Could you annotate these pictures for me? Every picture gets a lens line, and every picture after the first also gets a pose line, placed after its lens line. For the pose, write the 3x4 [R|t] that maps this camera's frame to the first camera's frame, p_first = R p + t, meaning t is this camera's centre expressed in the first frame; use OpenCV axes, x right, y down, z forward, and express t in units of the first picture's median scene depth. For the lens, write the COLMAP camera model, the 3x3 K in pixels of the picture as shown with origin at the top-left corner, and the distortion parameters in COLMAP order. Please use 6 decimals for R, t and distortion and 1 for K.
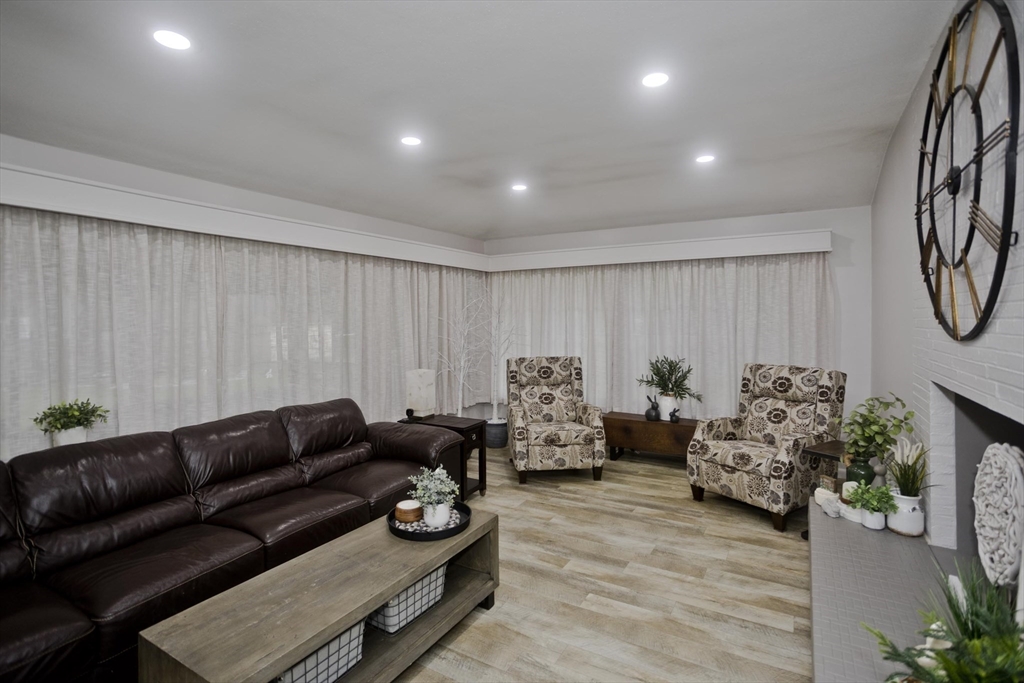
lens RADIAL K [[505.4, 0, 519.5], [0, 505.4, 332.4], [0, 0, 1]] dist [-0.004422, 0.002578]
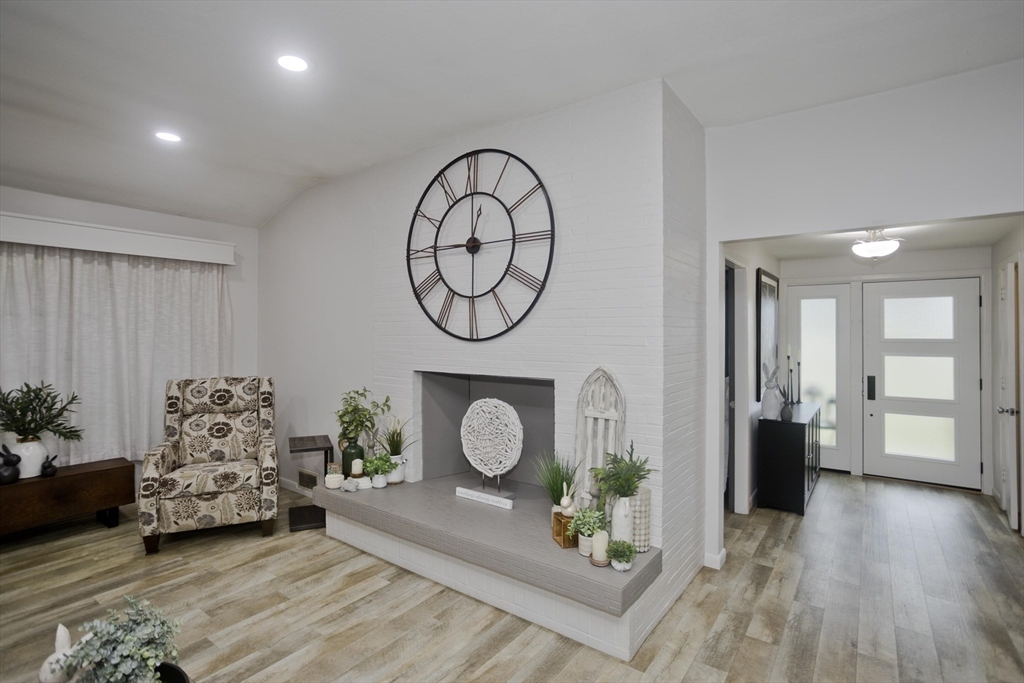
lens RADIAL K [[505.4, 0, 519.1], [0, 505.4, 337.5], [0, 0, 1]] dist [-0.004422, 0.002578]
pose [[0.105955, -0.003413, 0.994365, -0.410952], [0.026209, 0.999656, 0.000638, 0.003323], [-0.994026, 0.025994, 0.106008, 0.347611]]
